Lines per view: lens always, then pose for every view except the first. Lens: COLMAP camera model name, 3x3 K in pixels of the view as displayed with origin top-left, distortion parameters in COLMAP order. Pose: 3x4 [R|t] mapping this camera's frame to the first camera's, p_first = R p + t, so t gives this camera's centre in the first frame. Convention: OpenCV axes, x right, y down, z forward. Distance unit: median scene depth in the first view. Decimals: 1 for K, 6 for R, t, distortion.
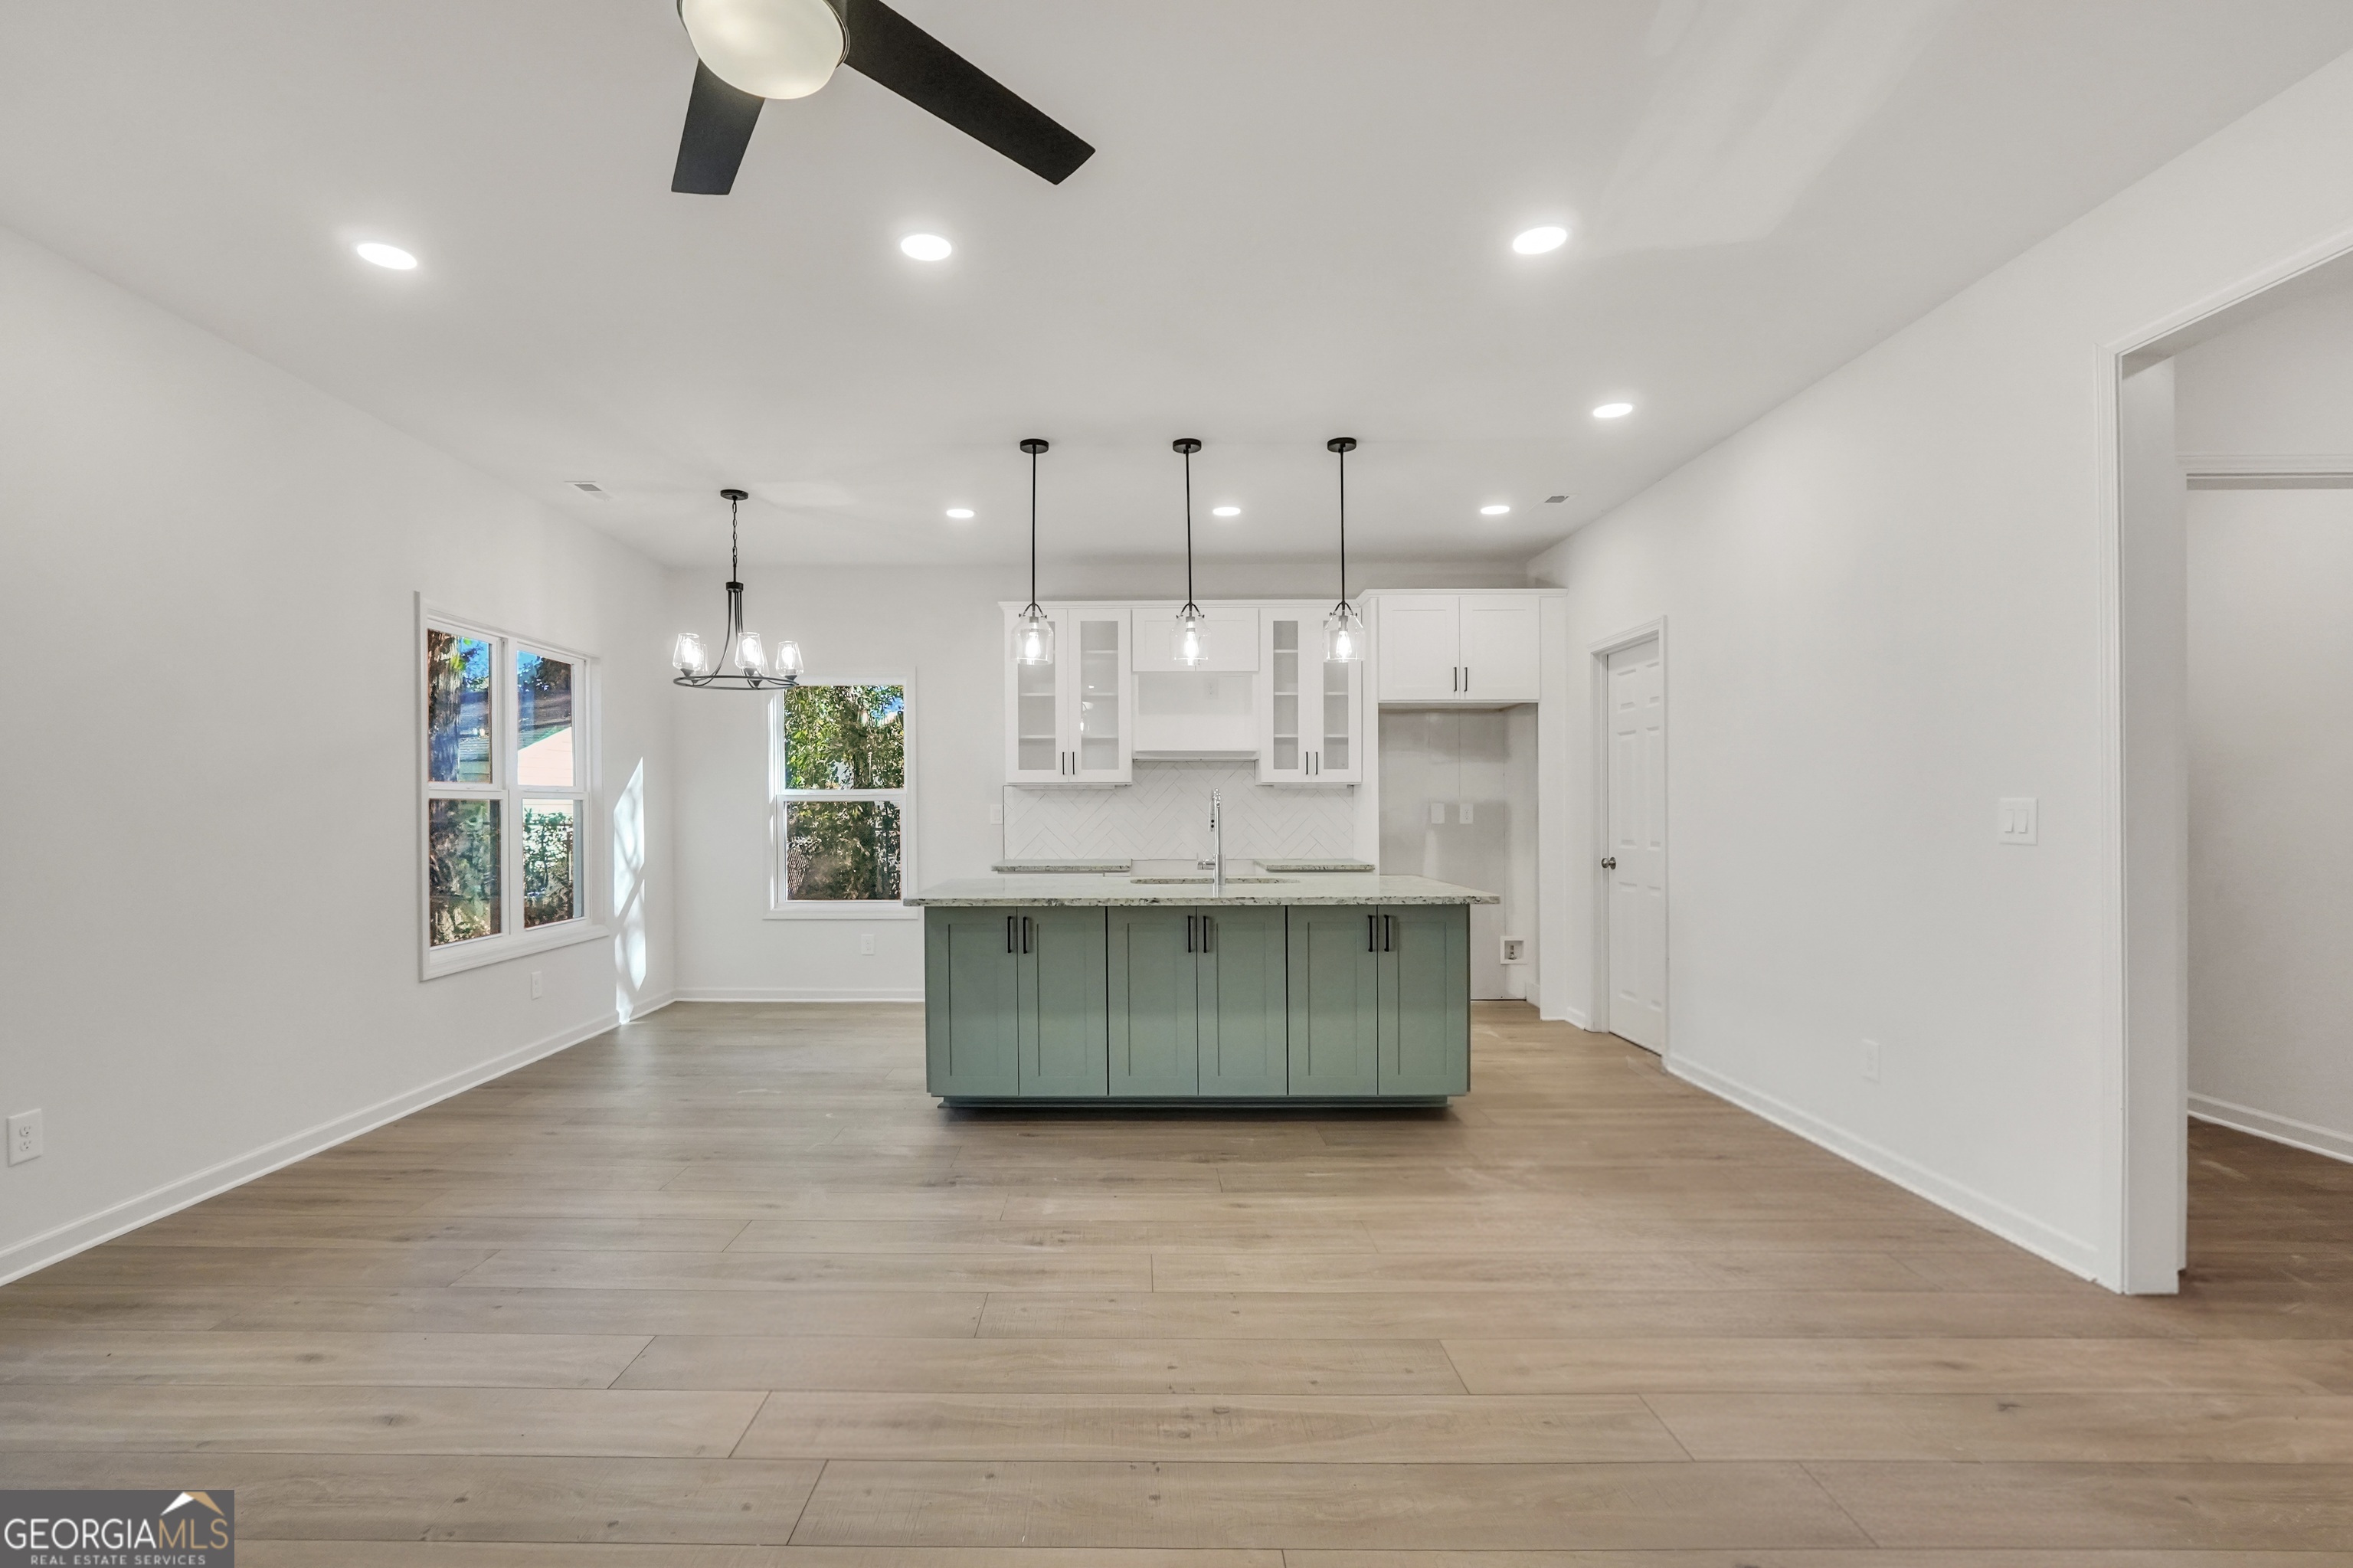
lens RADIAL K [[1073.8, 0, 1116.6], [0, 1073.8, 808.5], [0, 0, 1]] dist [-0.006127, 0.000320]
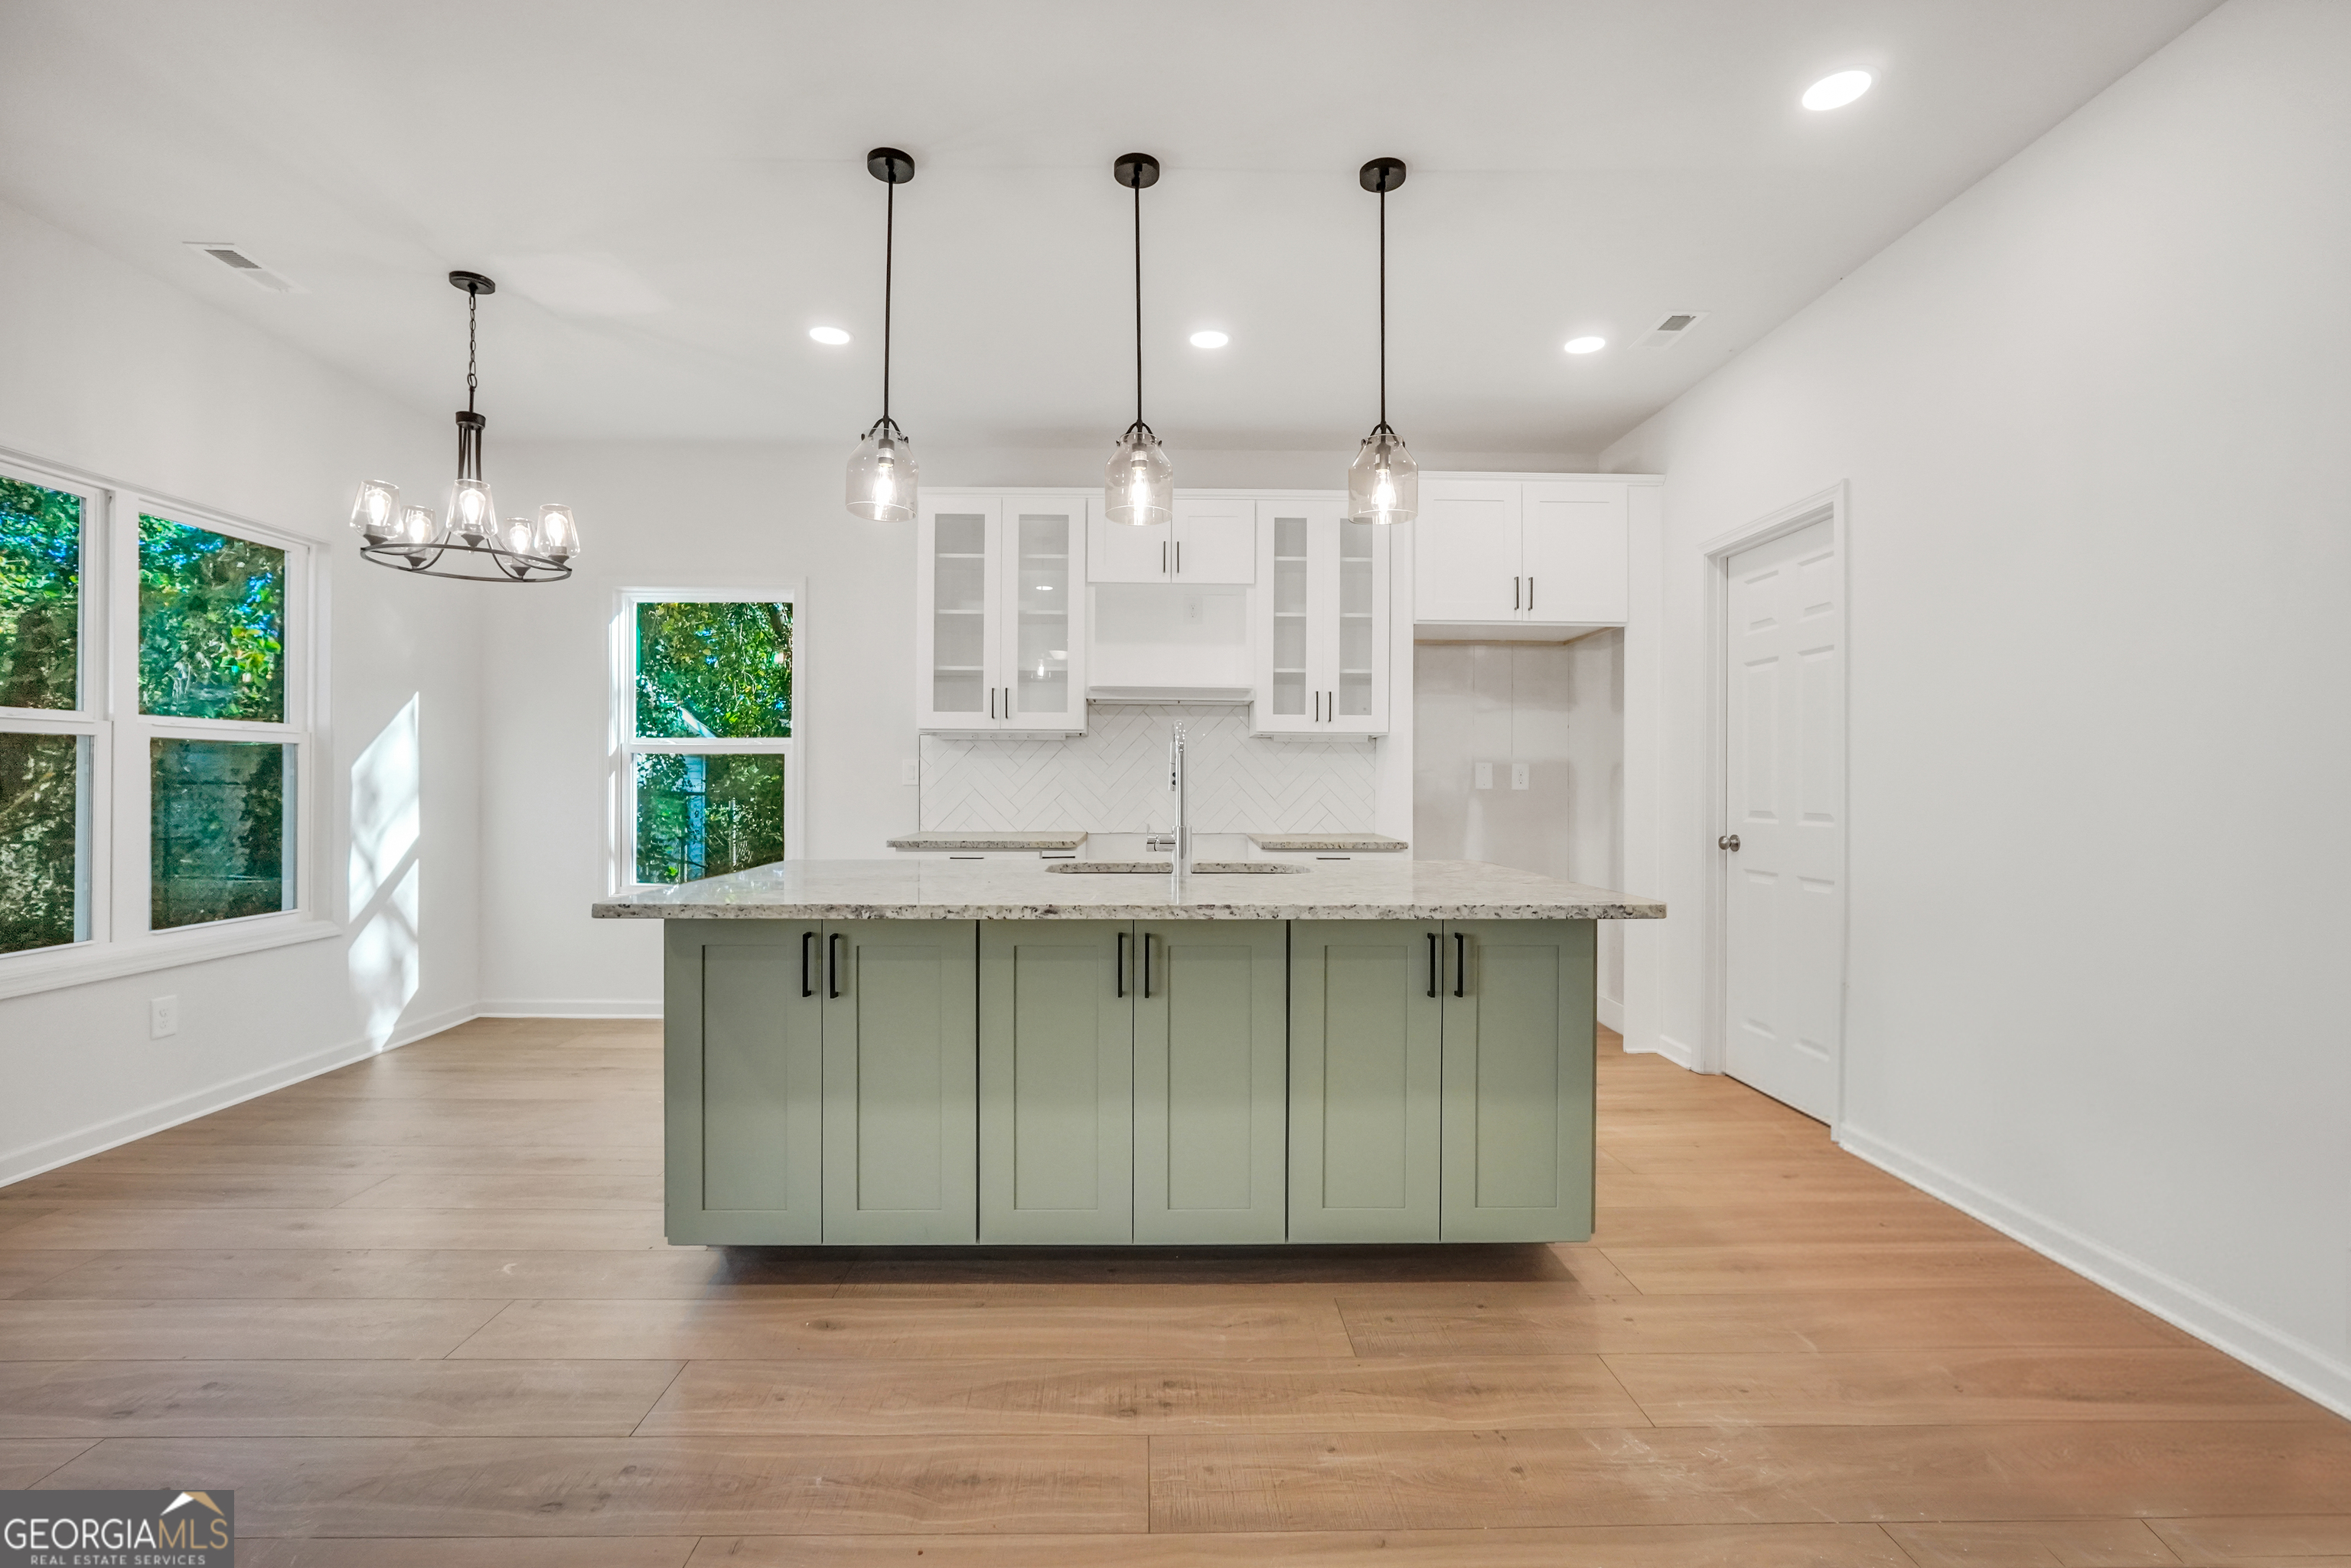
lens RADIAL K [[1013.8, 0, 1162.3], [0, 1013.8, 783.6], [0, 0, 1]] dist [-0.020103, 0.009650]
pose [[0.999437, 0.008860, 0.032374, 0.067727], [-0.008904, 0.999960, 0.001238, 0.017552], [-0.032362, -0.001526, 0.999475, 0.429253]]
